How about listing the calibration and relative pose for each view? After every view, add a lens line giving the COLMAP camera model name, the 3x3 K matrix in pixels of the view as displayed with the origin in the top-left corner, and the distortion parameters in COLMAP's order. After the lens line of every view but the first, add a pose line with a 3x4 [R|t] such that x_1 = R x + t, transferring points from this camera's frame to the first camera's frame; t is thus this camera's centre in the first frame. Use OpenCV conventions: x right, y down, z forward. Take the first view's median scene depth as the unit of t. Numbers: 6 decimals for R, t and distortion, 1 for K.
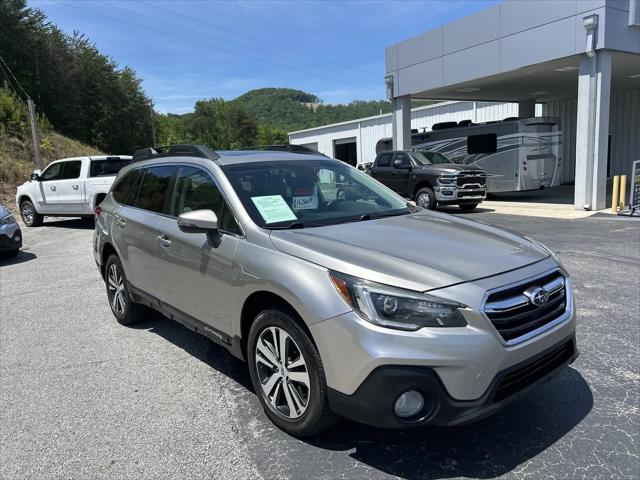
lens RADIAL K [[482.1, 0, 320.0], [0, 482.1, 248.5], [0, 0, 1]] dist [0.071642, -0.086979]
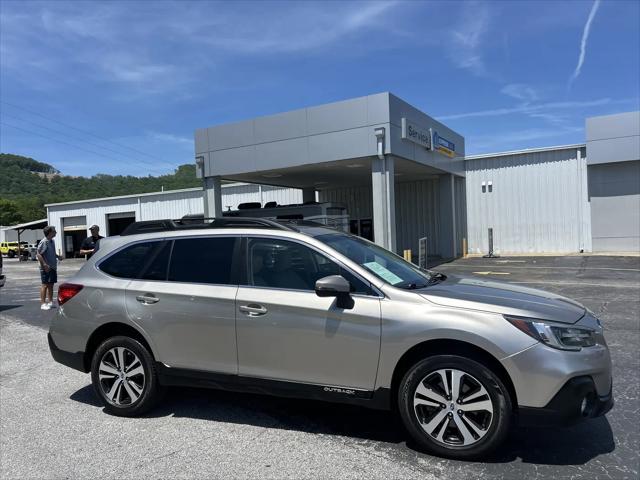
lens RADIAL K [[482.1, 0, 320.0], [0, 482.1, 248.5], [0, 0, 1]] dist [0.071642, -0.086979]
pose [[0.876314, -0.002817, 0.481732, -0.193606], [0.077954, 0.987633, -0.136031, 0.001335], [-0.475392, 0.156759, 0.865696, 0.011650]]
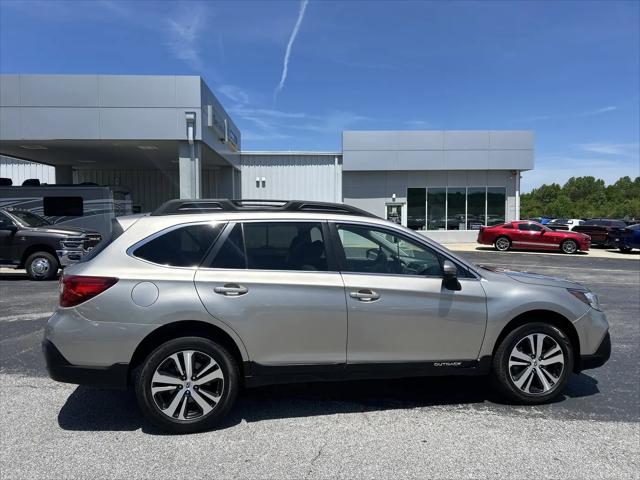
lens RADIAL K [[482.1, 0, 320.0], [0, 482.1, 248.5], [0, 0, 1]] dist [0.071642, -0.086979]
pose [[0.477964, -0.008188, 0.878341, -0.353033], [0.125893, 0.990271, -0.059275, -0.018825], [-0.869311, 0.138908, 0.474345, 0.168141]]
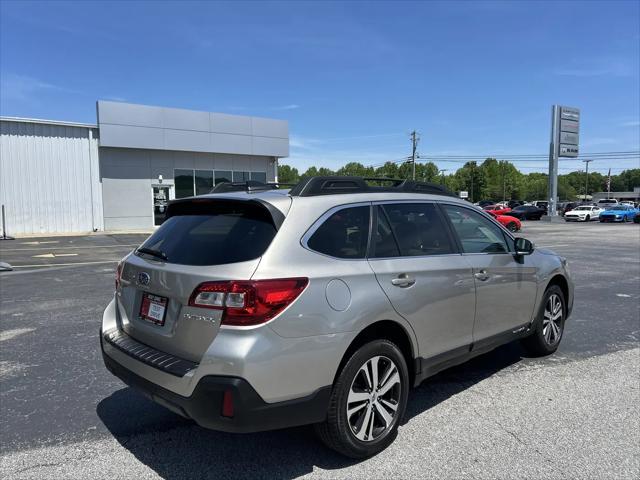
lens RADIAL K [[482.1, 0, 320.0], [0, 482.1, 248.5], [0, 0, 1]] dist [0.071642, -0.086979]
pose [[-0.082506, -0.049817, 0.995345, -0.371358], [0.175346, 0.982444, 0.063706, -0.055981], [-0.981044, 0.179786, -0.072322, 0.397502]]
